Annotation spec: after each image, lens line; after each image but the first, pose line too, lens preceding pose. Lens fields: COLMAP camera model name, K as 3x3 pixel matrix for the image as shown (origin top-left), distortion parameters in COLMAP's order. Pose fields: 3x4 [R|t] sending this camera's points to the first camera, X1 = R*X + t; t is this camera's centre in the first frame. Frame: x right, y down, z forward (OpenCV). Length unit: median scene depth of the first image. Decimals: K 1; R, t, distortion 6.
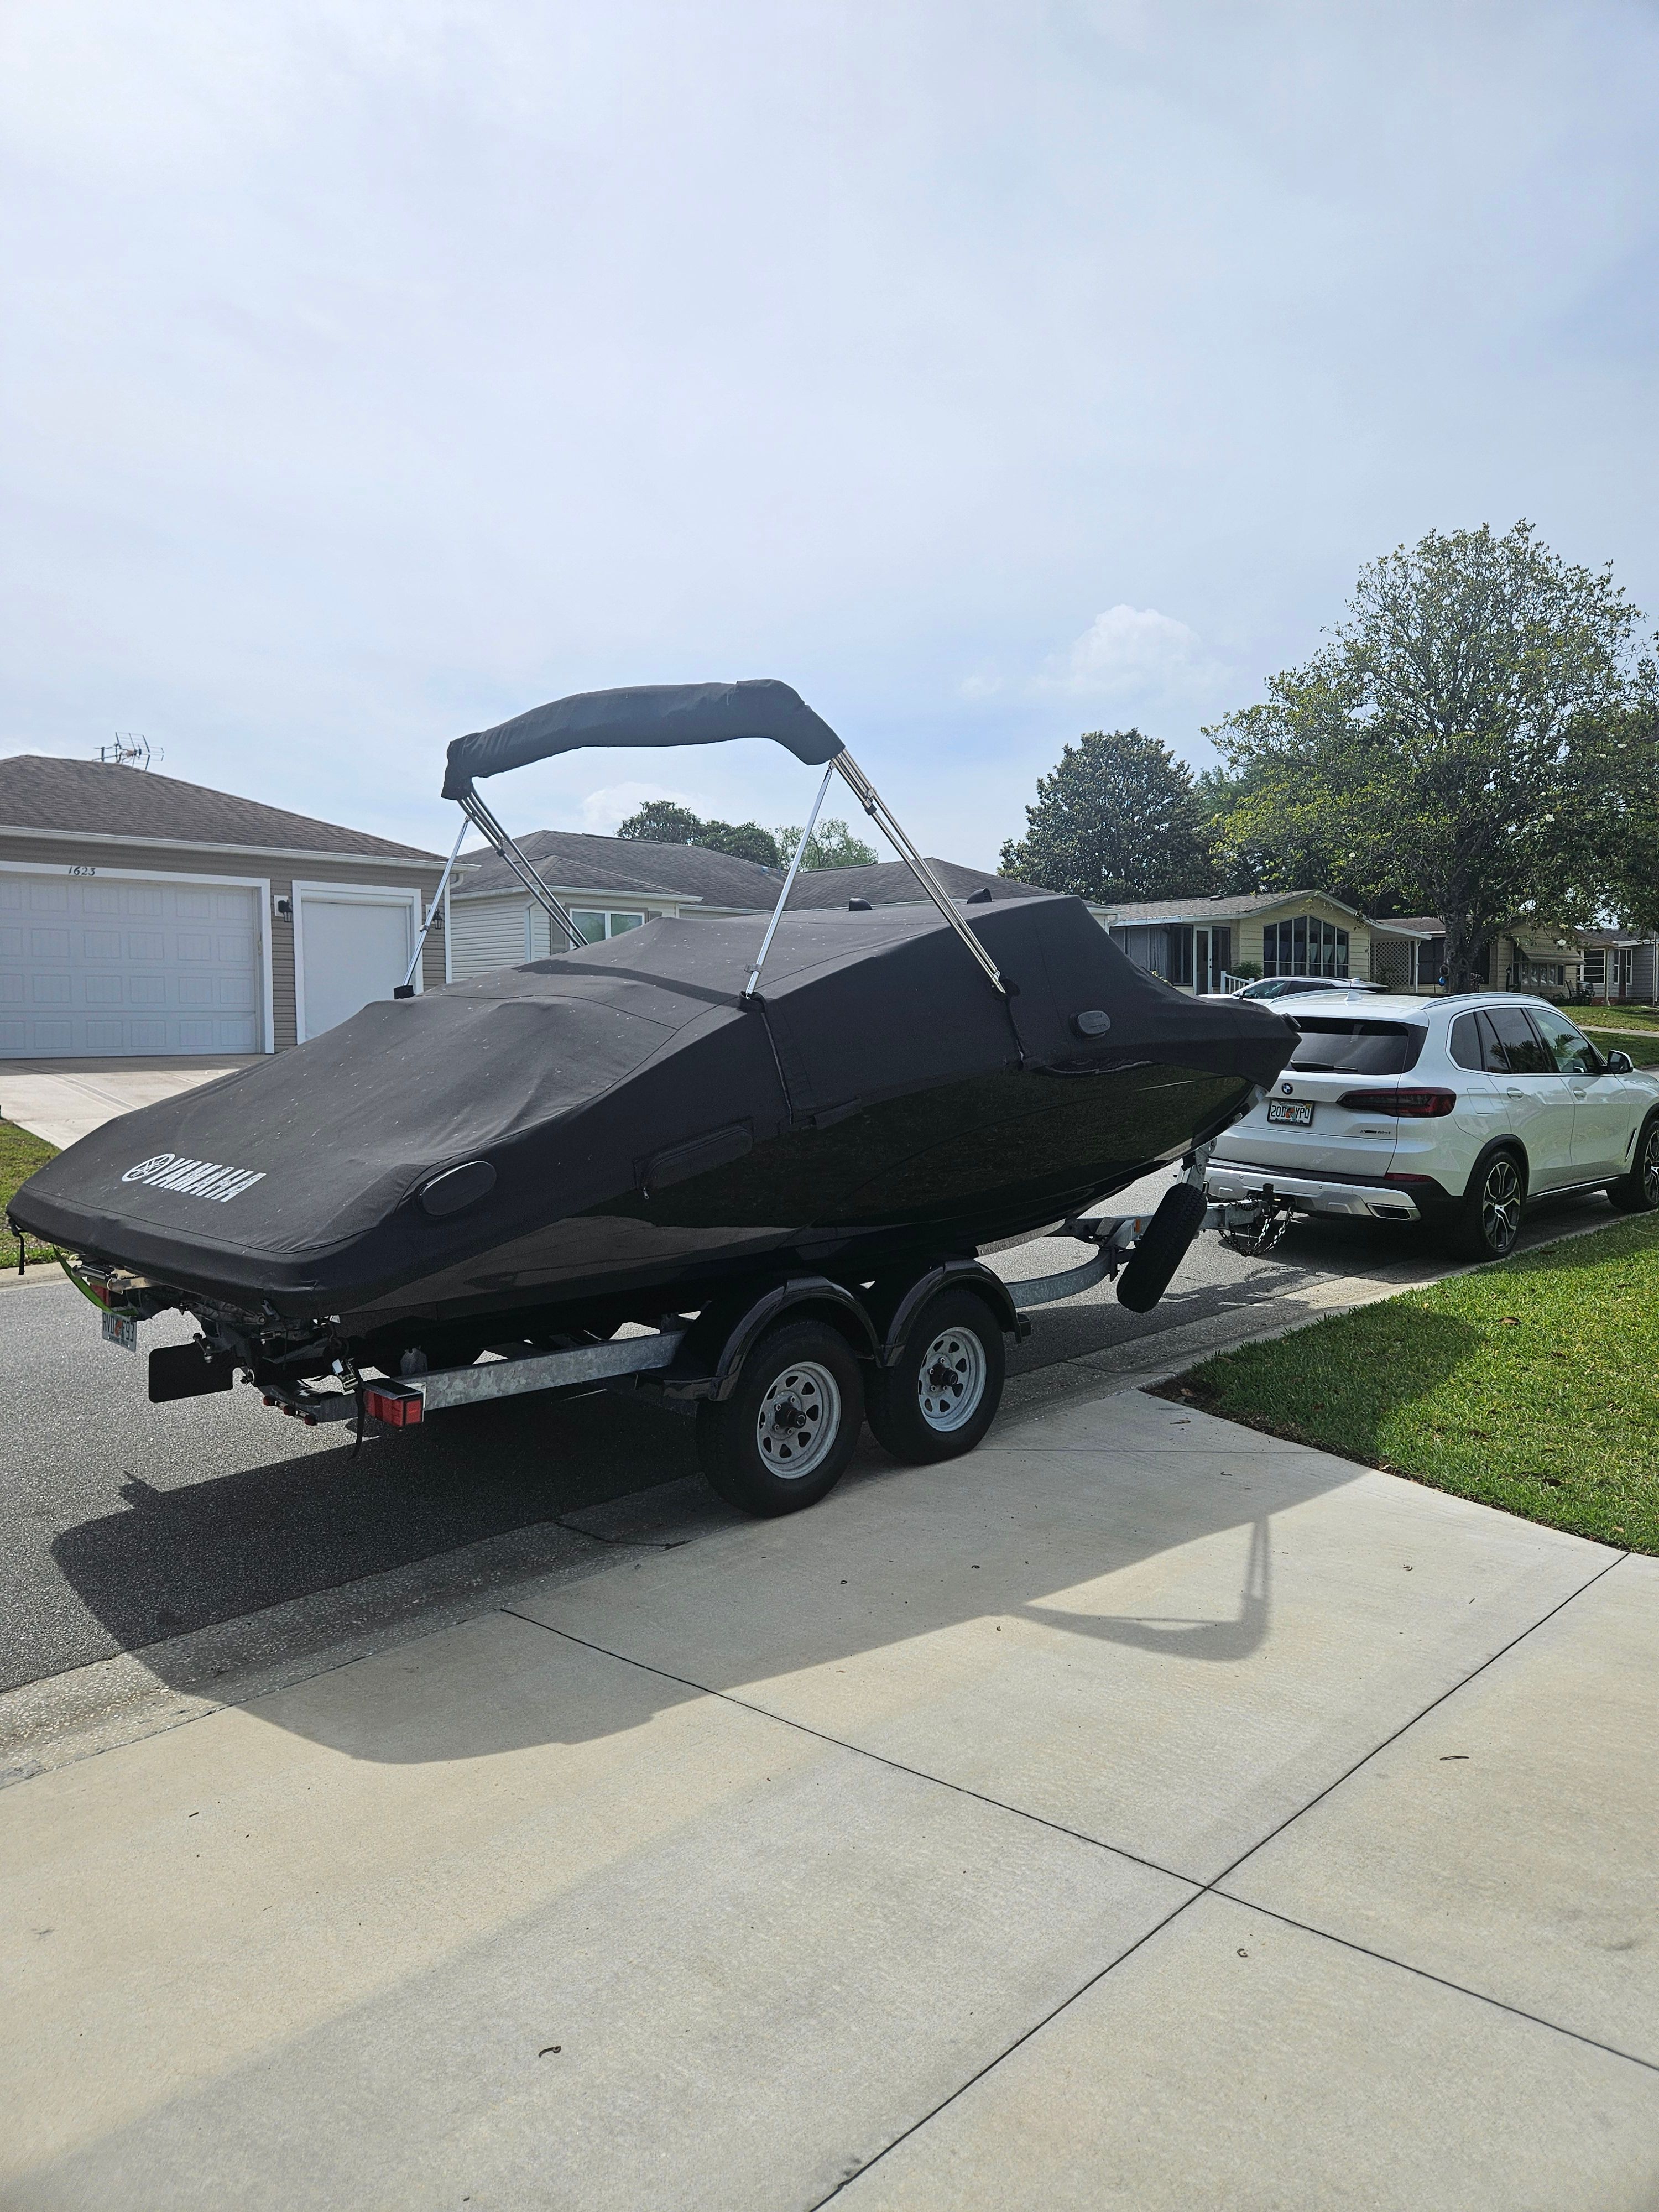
lens RADIAL K [[1458.3, 0, 845.2], [0, 1458.3, 1103.5], [0, 0, 1]] dist [0.068763, -0.055253]
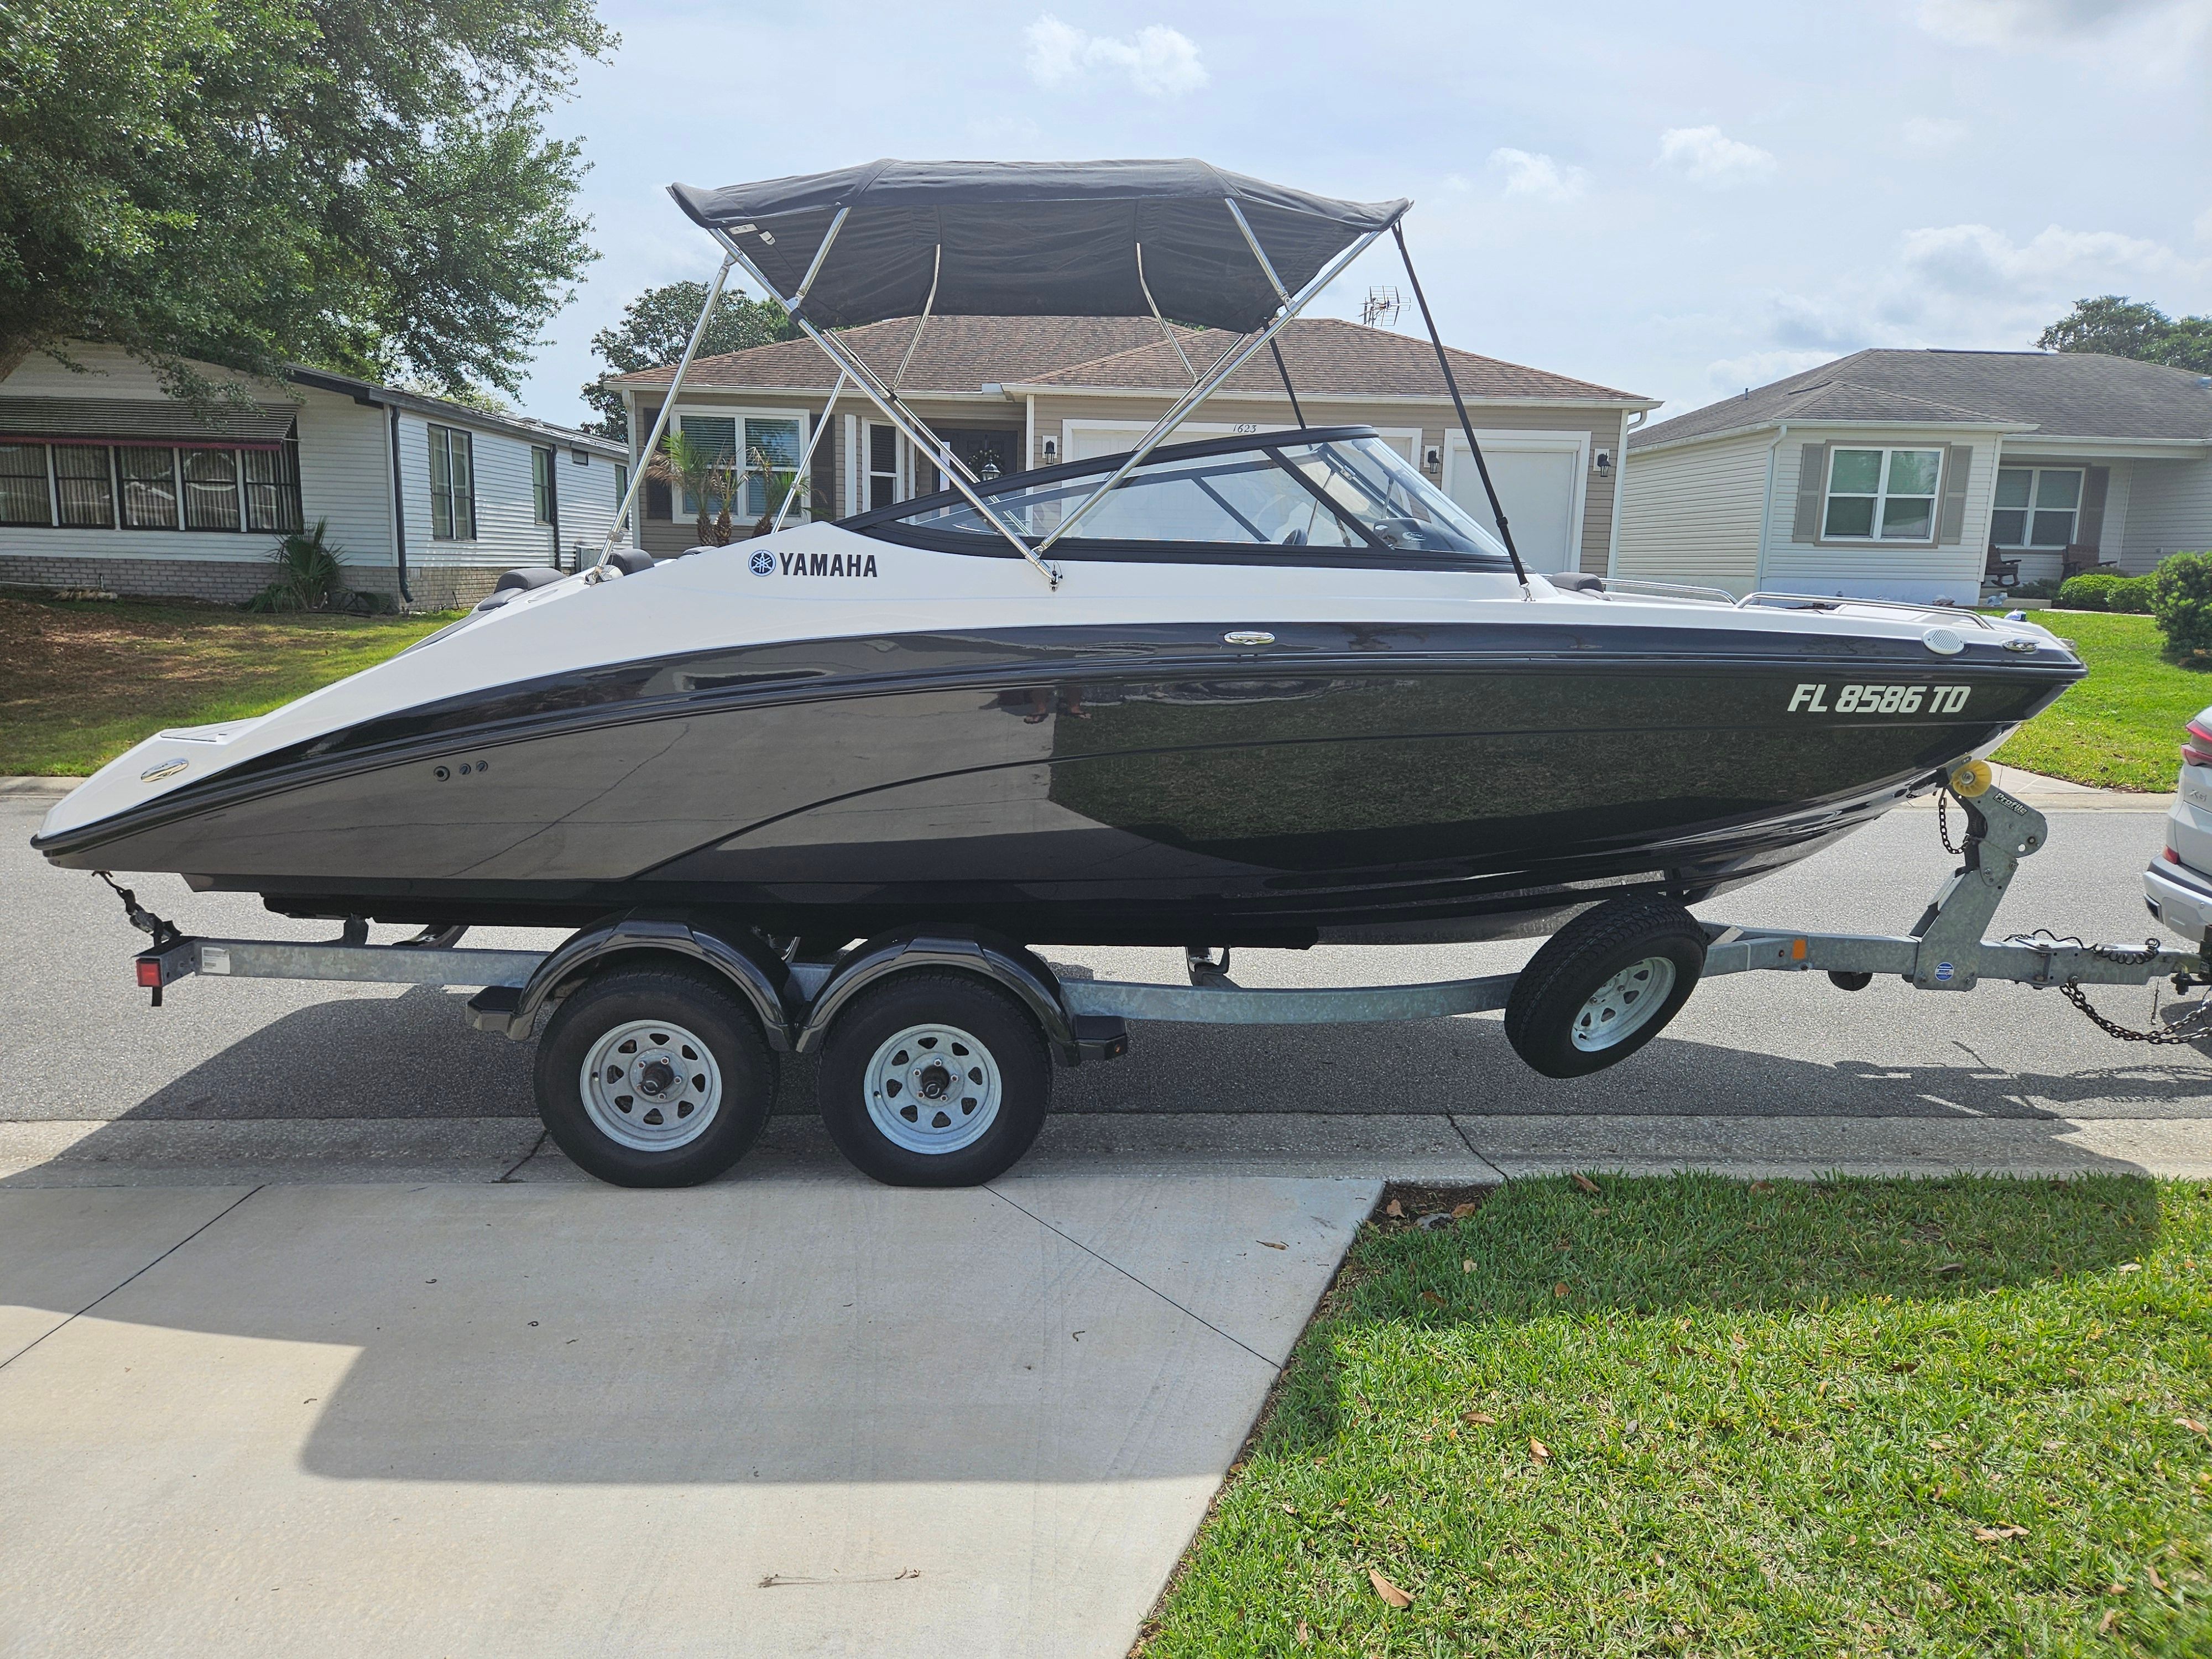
lens RADIAL K [[1477.2, 0, 1099.8], [0, 1477.2, 834.7], [0, 0, 1]] dist [0.073928, -0.070992]
pose [[0.726572, 0.147733, -0.671020, 0.075197], [-0.068067, 0.987284, 0.143660, -0.006969], [0.683710, -0.058705, 0.727389, 0.060053]]
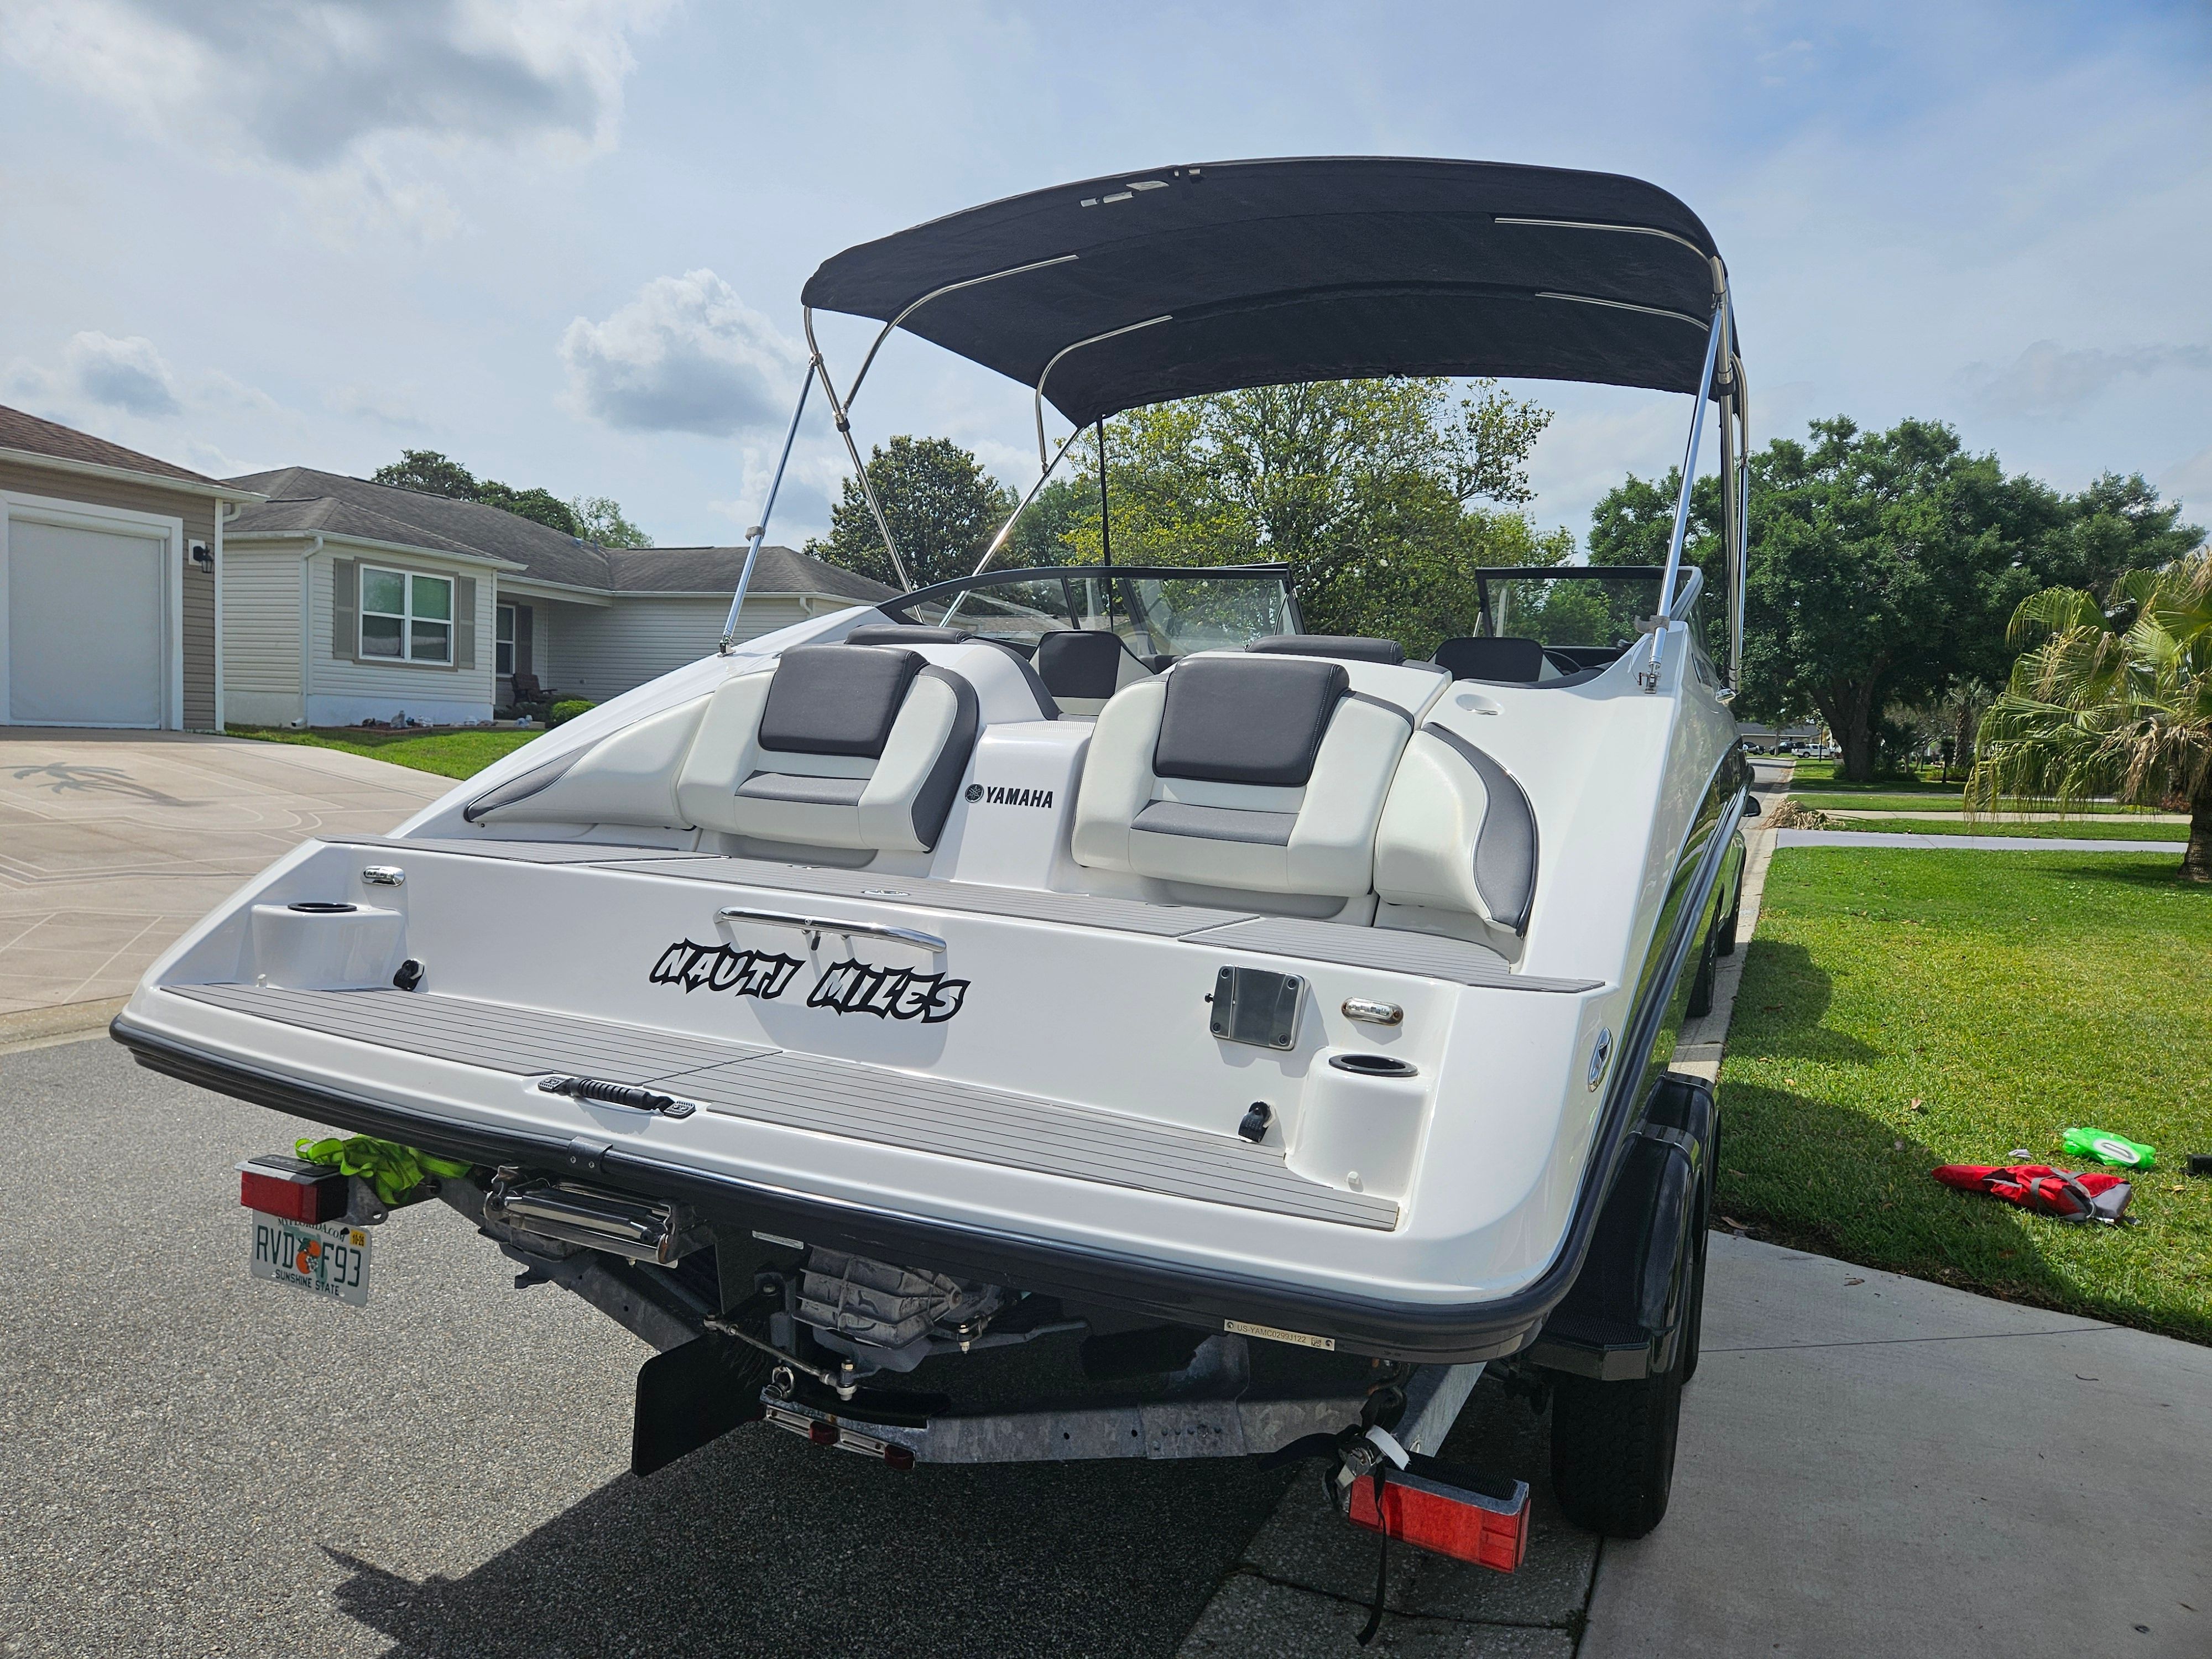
lens RADIAL K [[1477.2, 0, 1099.8], [0, 1477.2, 834.7], [0, 0, 1]] dist [0.073928, -0.070992]
pose [[0.942937, 0.025750, 0.331973, -0.049562], [-0.029450, 0.999548, 0.006120, -0.000280], [-0.331665, -0.015548, 0.943269, 0.052578]]
